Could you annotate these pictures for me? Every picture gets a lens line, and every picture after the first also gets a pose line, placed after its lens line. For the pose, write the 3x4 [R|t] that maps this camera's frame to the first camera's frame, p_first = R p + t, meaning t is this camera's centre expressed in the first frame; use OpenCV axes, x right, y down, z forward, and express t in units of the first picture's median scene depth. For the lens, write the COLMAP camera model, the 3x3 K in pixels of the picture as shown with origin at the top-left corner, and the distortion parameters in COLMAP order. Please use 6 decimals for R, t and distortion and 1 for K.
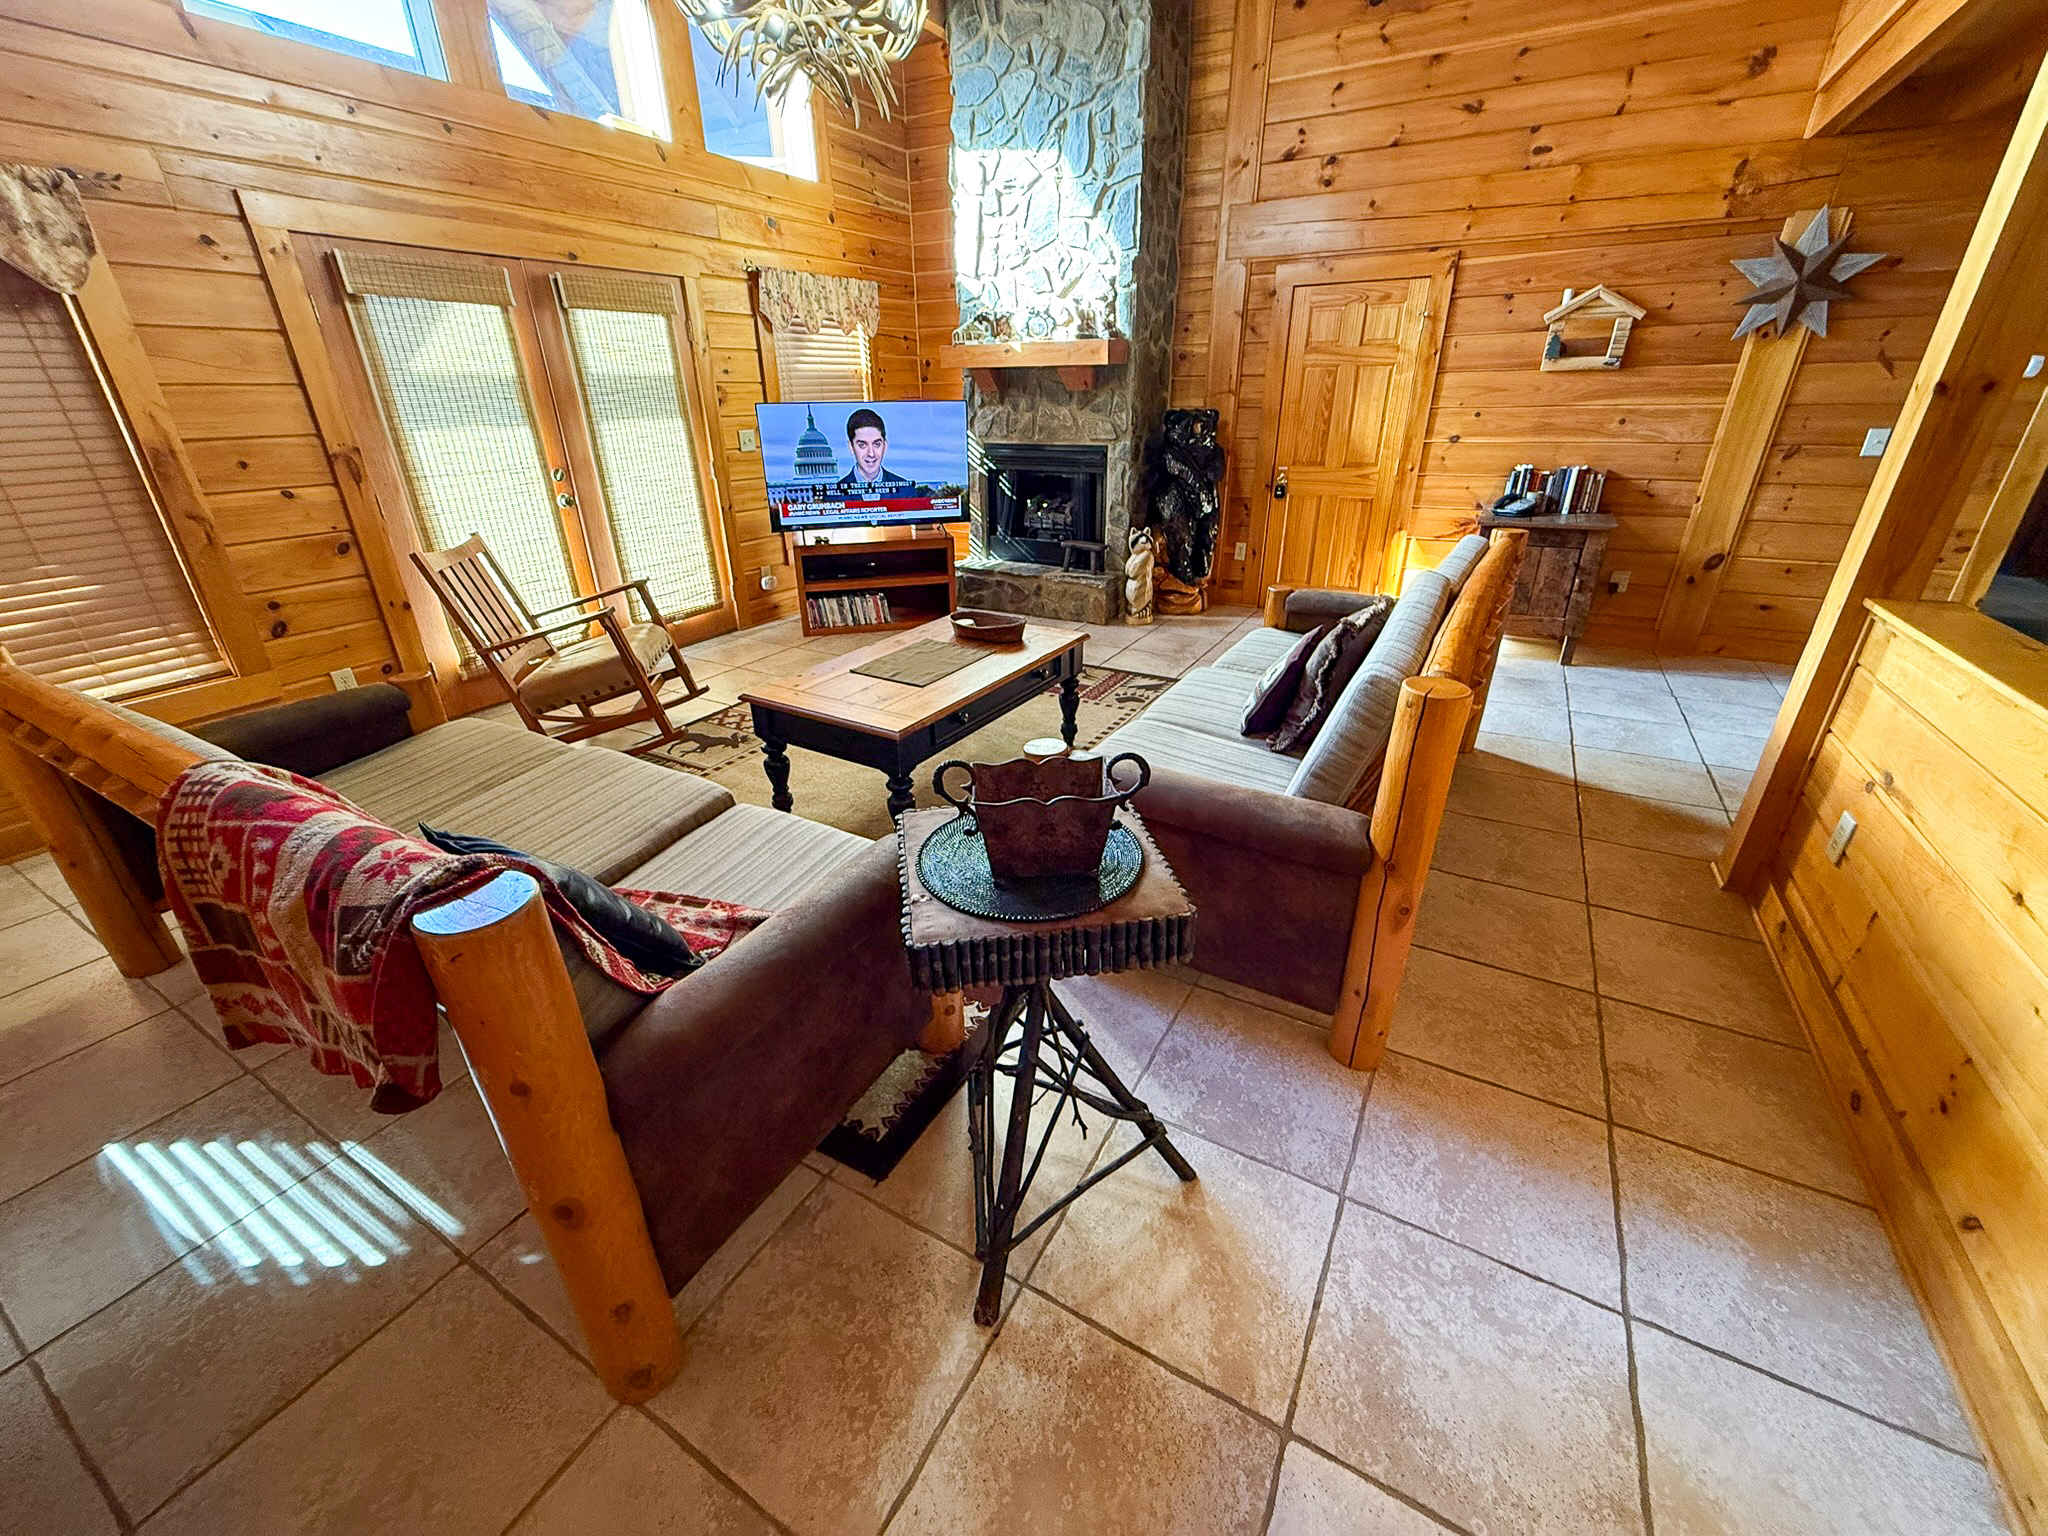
lens RADIAL K [[810.7, 0, 1019.8], [0, 810.7, 765.9], [0, 0, 1]] dist [-0.000541, 0.000552]
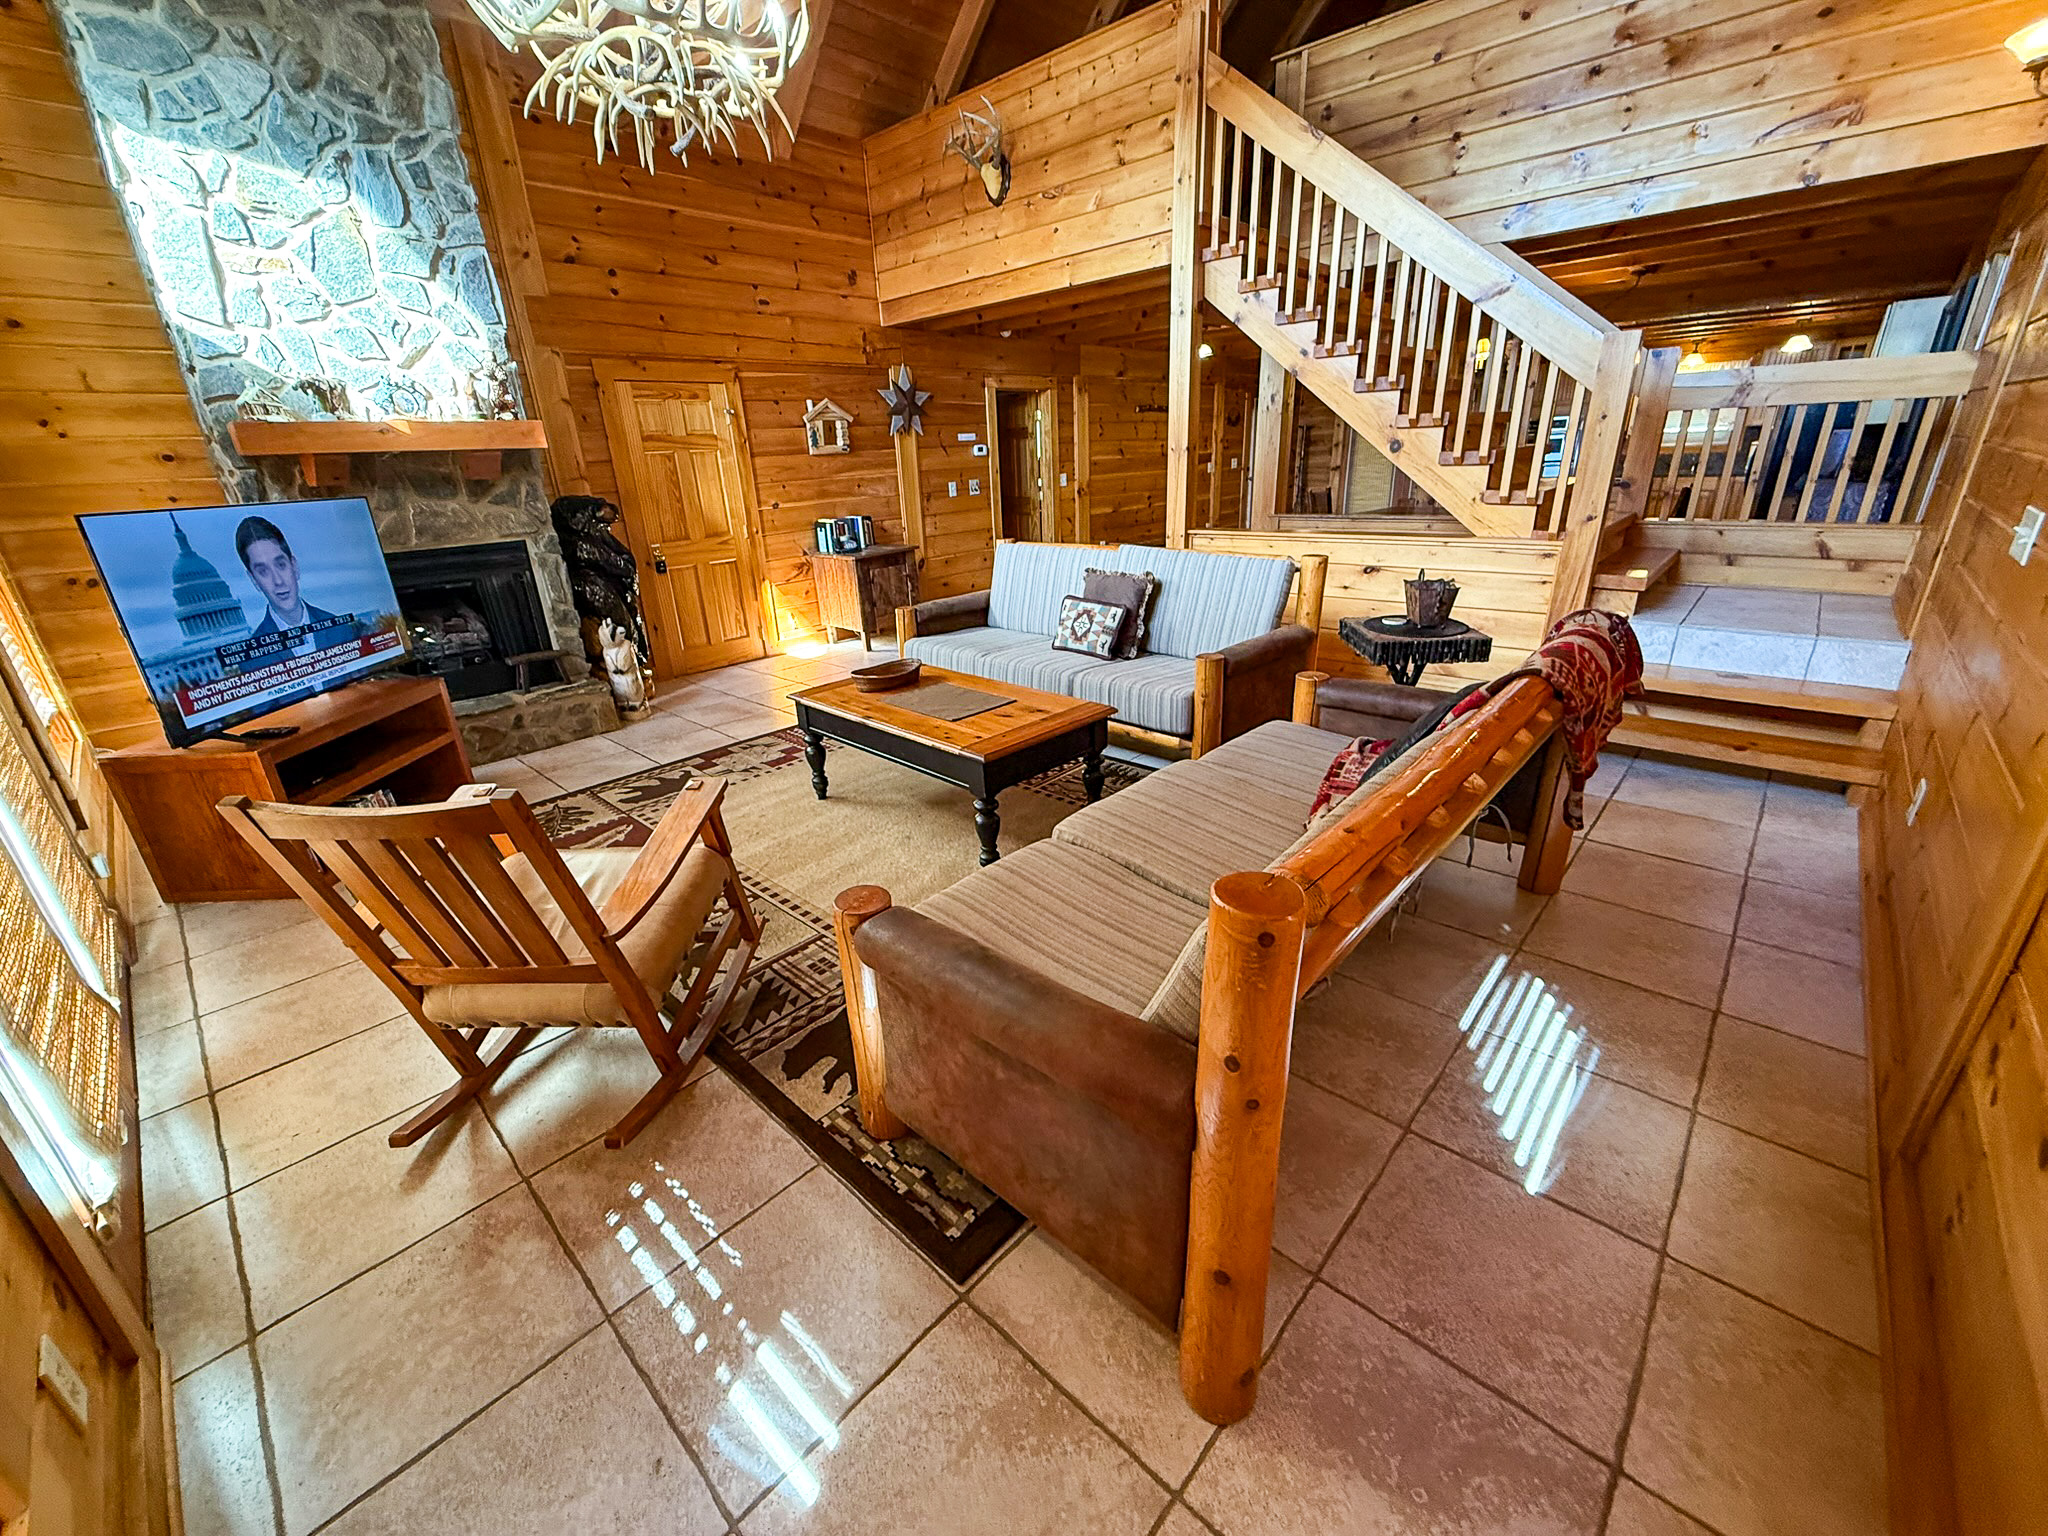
lens RADIAL K [[810.7, 0, 1017.2], [0, 810.7, 763.7], [0, 0, 1]] dist [-0.000541, 0.000552]
pose [[0.232143, -0.345929, 0.909089, -0.786321], [0.446659, 0.868165, 0.216298, -0.175656], [-0.864063, 0.355840, 0.356051, 0.404682]]
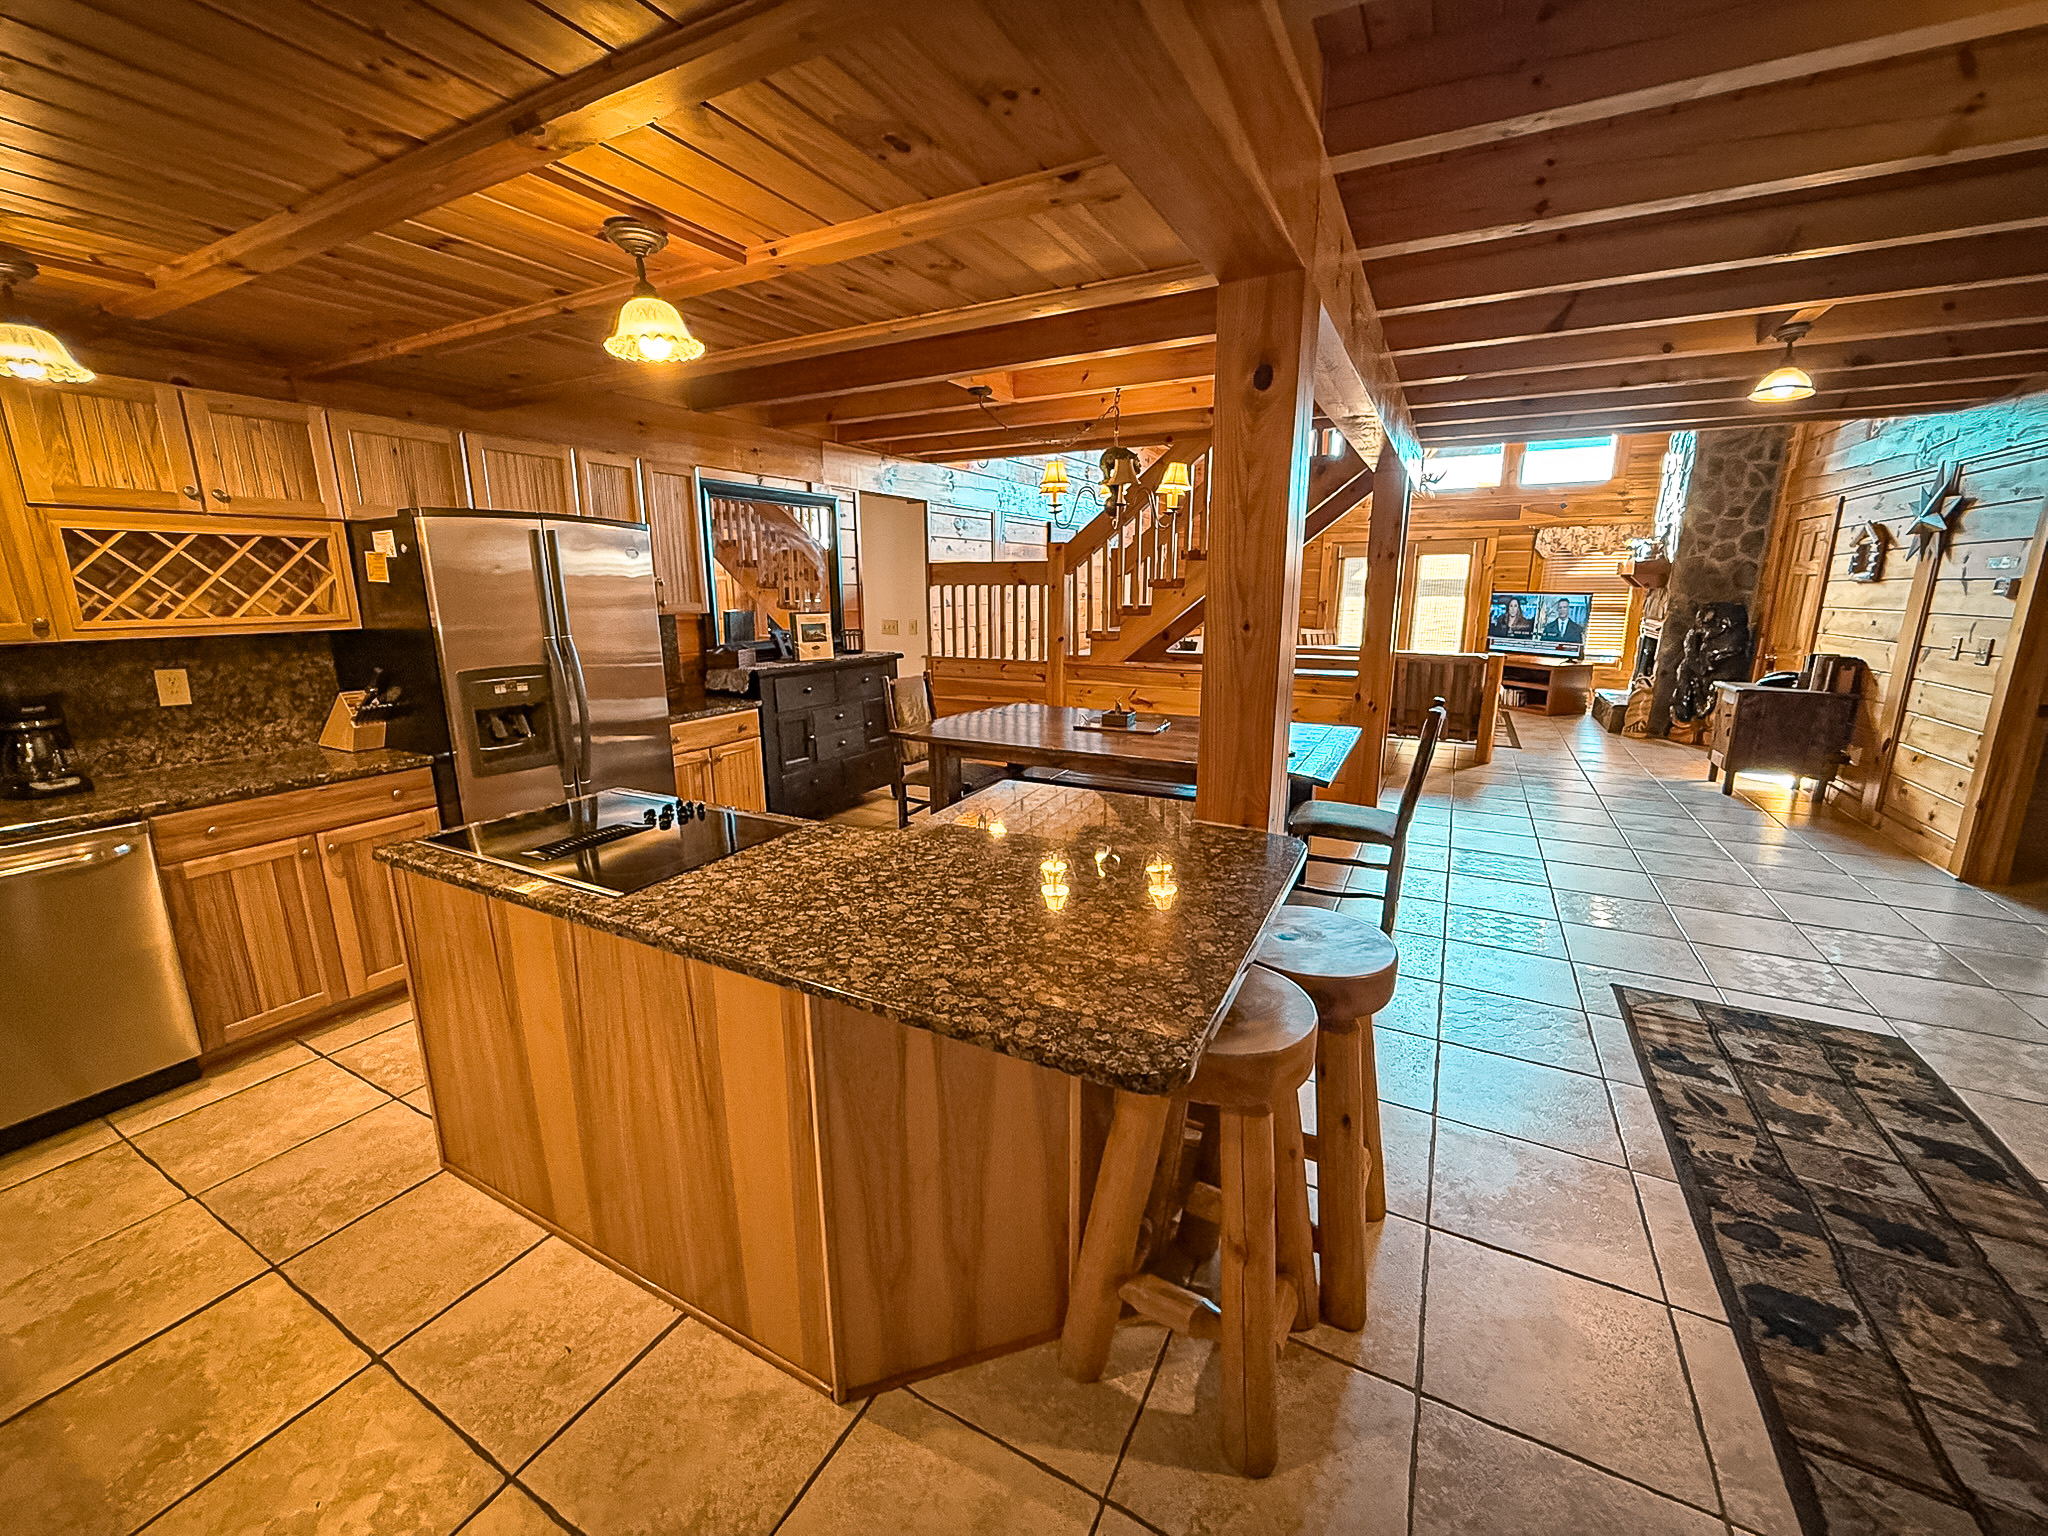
lens RADIAL K [[810.7, 0, 1028.4], [0, 810.7, 767.5], [0, 0, 1]] dist [-0.000541, 0.000552]
pose [[0.023659, 0.229582, -0.973002, 1.964681], [-0.421308, 0.884916, 0.198553, 0.042710], [0.906609, 0.405236, 0.117661, -0.152419]]
